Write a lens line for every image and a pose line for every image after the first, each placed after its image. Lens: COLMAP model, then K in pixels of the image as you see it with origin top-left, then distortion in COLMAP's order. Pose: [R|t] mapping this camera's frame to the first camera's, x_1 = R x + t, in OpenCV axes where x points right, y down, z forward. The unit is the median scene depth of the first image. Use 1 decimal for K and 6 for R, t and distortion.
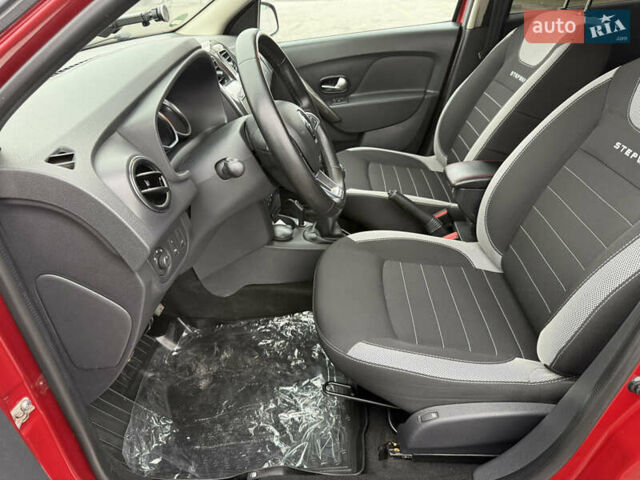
lens RADIAL K [[467.9, 0, 321.9], [0, 467.9, 237.4], [0, 0, 1]] dist [0.037827, -0.053217]
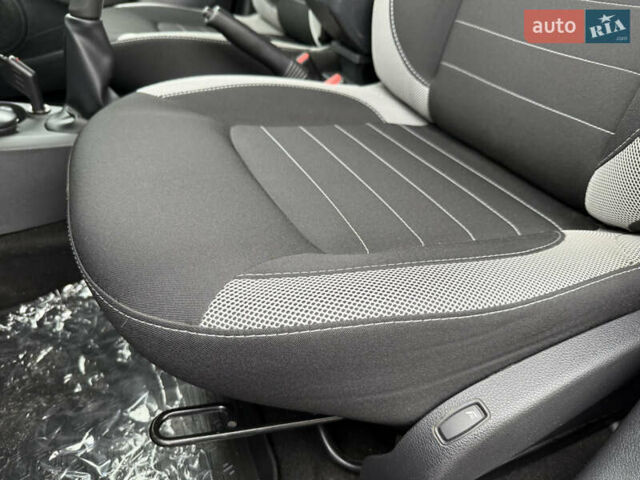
lens RADIAL K [[467.9, 0, 321.9], [0, 467.9, 237.4], [0, 0, 1]] dist [0.037827, -0.053217]
pose [[0.905876, -0.215661, 0.364525, 0.018257], [0.193757, 0.976330, 0.096114, 0.127359], [-0.376624, -0.016438, 0.926220, 0.488398]]
